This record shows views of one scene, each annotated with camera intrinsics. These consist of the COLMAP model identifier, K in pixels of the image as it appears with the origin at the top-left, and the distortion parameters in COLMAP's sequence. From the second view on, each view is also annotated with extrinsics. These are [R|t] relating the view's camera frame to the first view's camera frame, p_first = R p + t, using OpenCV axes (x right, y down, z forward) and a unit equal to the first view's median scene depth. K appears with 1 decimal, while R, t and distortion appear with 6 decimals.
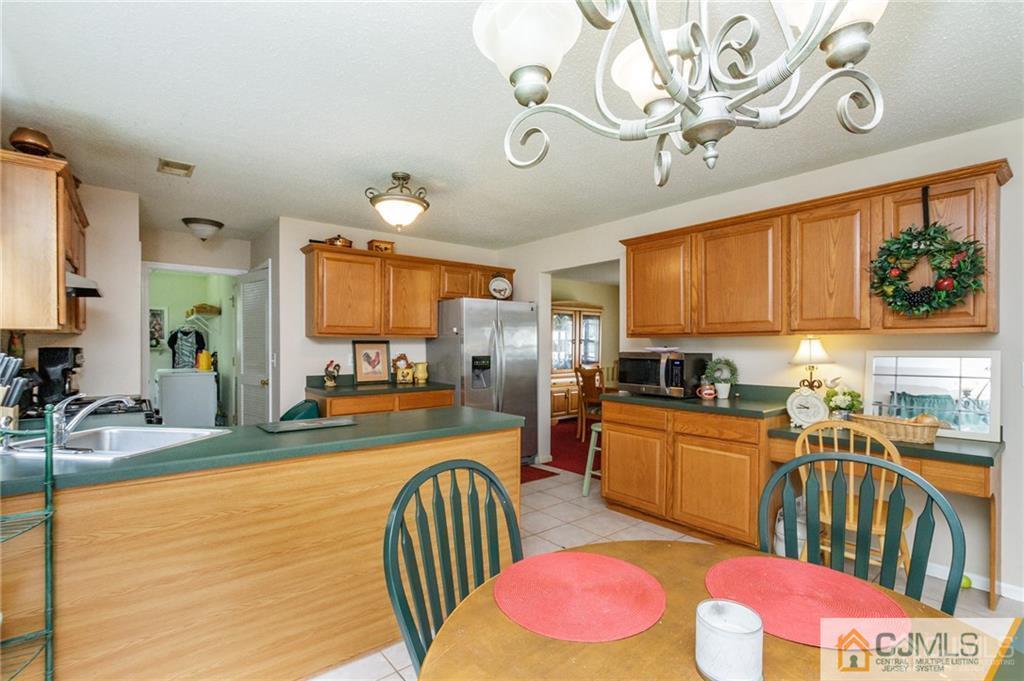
lens RADIAL K [[472.1, 0, 517.7], [0, 472.1, 345.7], [0, 0, 1]] dist [-0.015618, 0.000243]
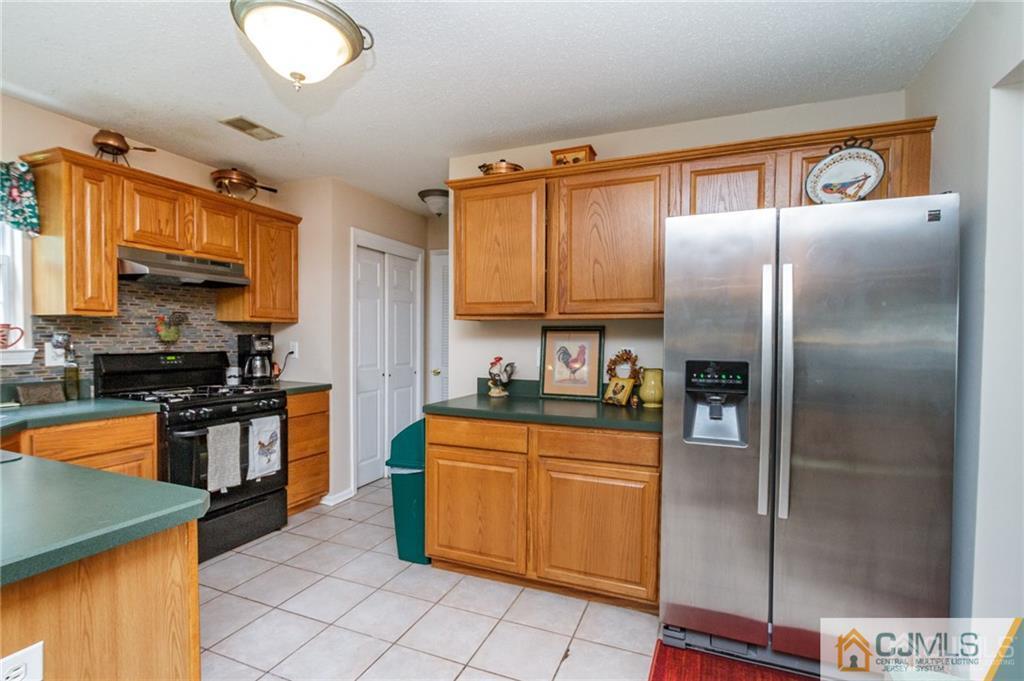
lens RADIAL K [[472.1, 0, 517.6], [0, 472.1, 348.0], [0, 0, 1]] dist [-0.015618, 0.000243]
pose [[0.476116, 0.026002, -0.878998, 0.182254], [-0.007759, 0.999648, 0.025368, 0.001961], [0.879348, -0.005258, 0.476150, 0.672333]]
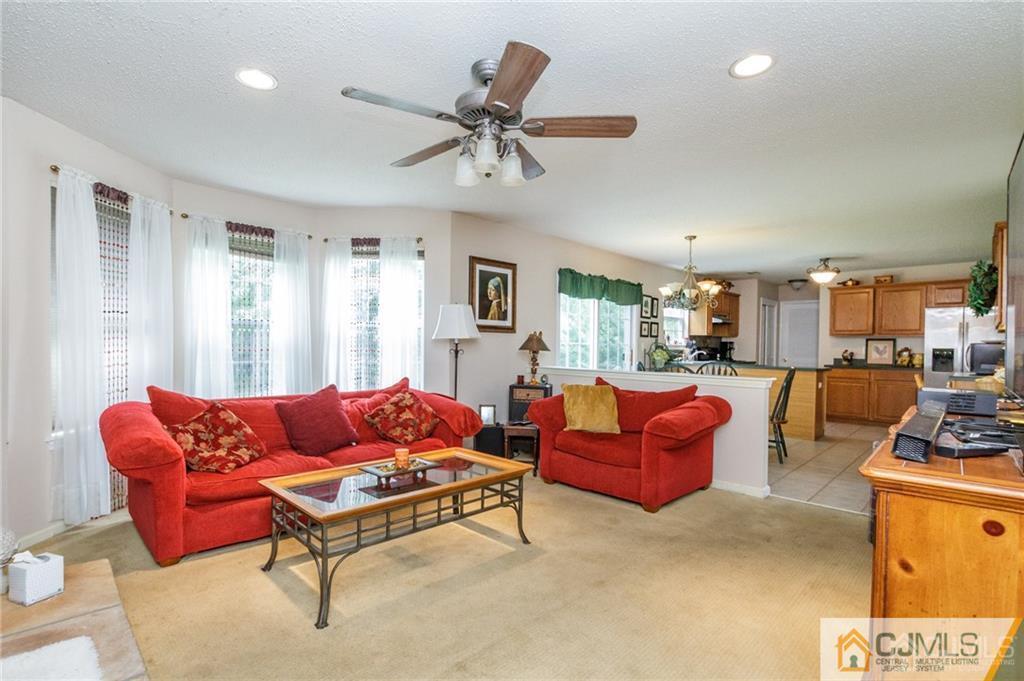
lens RADIAL K [[472.1, 0, 504.5], [0, 472.1, 350.0], [0, 0, 1]] dist [-0.015618, 0.000243]
pose [[0.085651, 0.014334, -0.996222, 1.179081], [-0.011937, 0.999840, 0.013360, 0.022833], [0.996254, 0.010747, 0.085808, -0.408246]]
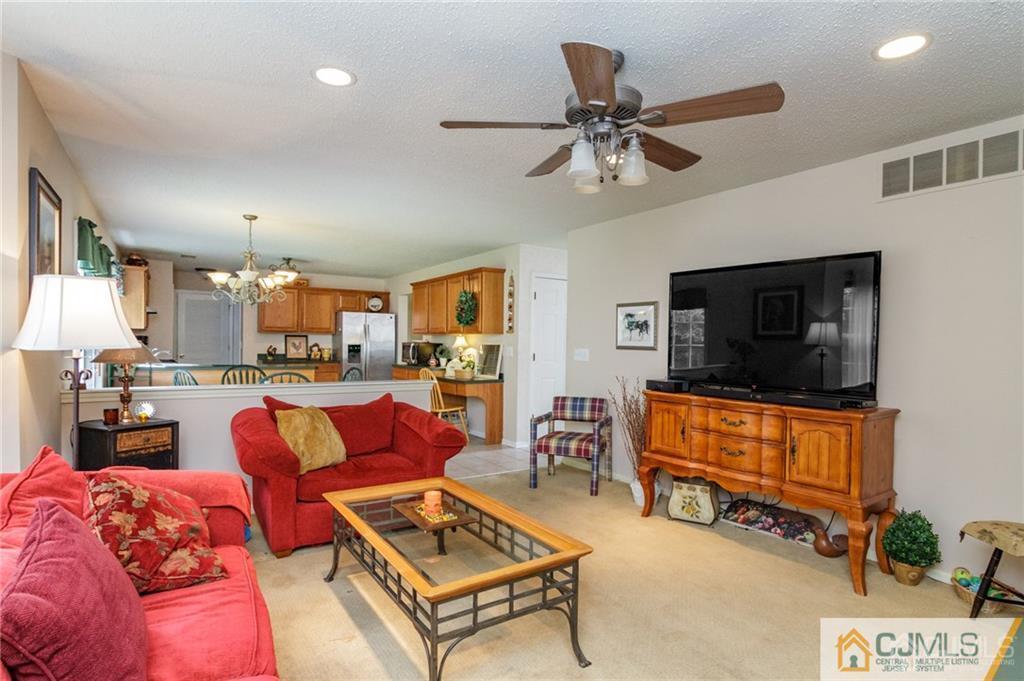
lens RADIAL K [[527.4, 0, 507.9], [0, 527.4, 342.8], [0, 0, 1]] dist [0.000979, -0.000065]
pose [[0.993126, 0.014309, -0.116175, 0.714300], [-0.014527, 0.999894, -0.001030, 0.008780], [0.116148, 0.002710, 0.993228, -0.876979]]
